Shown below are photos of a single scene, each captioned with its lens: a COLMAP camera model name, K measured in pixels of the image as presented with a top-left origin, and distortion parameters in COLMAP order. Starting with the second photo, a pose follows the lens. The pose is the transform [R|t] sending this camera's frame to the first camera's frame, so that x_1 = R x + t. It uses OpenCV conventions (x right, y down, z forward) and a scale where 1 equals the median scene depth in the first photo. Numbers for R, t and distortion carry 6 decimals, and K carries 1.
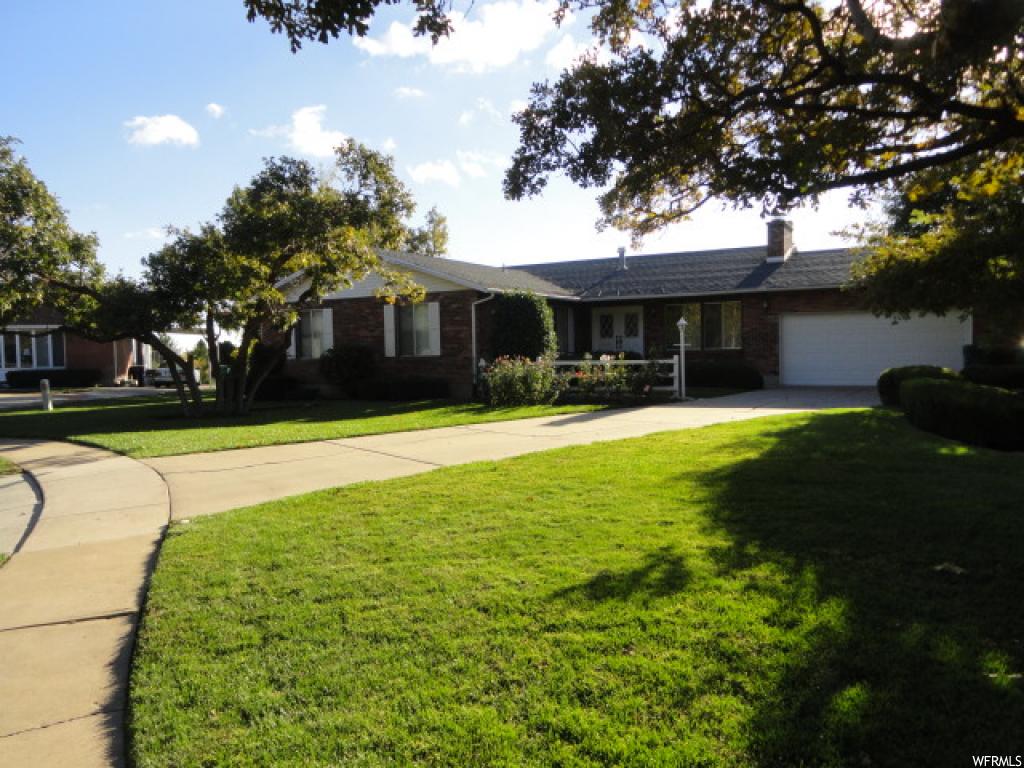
lens RADIAL K [[767.8, 0, 510.5], [0, 767.8, 382.6], [0, 0, 1]] dist [-0.001497, -0.000351]
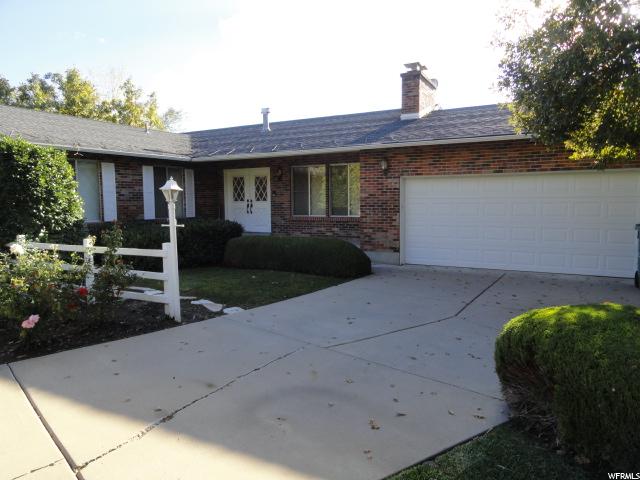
lens RADIAL K [[447.3, 0, 317.1], [0, 447.3, 239.6], [0, 0, 1]] dist [0.002274, 0.002348]
pose [[0.999932, 0.011259, 0.003013, 0.244083], [-0.011379, 0.999008, 0.043052, -0.039905], [-0.002526, -0.043083, 0.999068, 0.489514]]
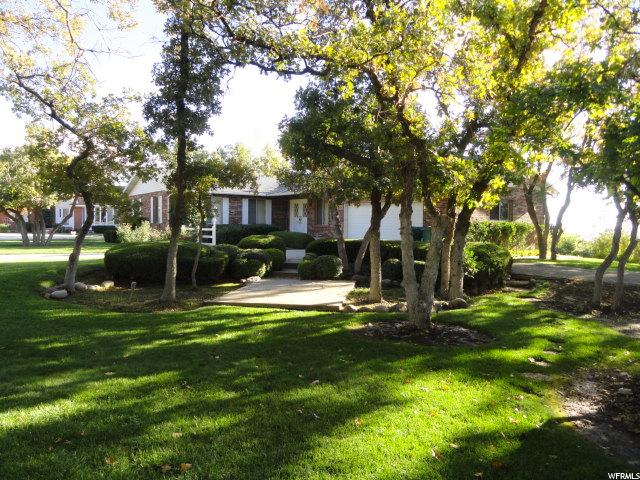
lens RADIAL K [[447.3, 0, 320.1], [0, 447.3, 240.2], [0, 0, 1]] dist [0.002274, 0.002348]
pose [[0.915171, 0.049489, -0.400017, 0.644136], [-0.051515, 0.998656, 0.005695, -0.016057], [0.399761, 0.015395, 0.916490, 0.102063]]
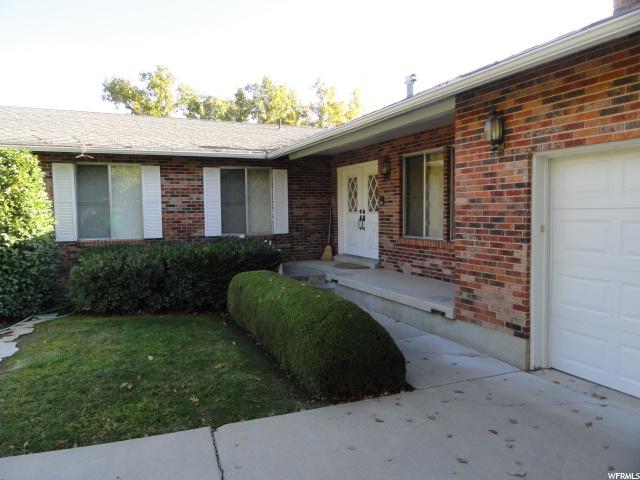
lens RADIAL K [[447.3, 0, 319.8], [0, 447.3, 238.4], [0, 0, 1]] dist [0.002274, 0.002348]
pose [[0.805779, 0.046051, -0.590423, 0.366528], [-0.029536, 0.998856, 0.037598, -0.054770], [0.591480, -0.012857, 0.806217, 0.739595]]
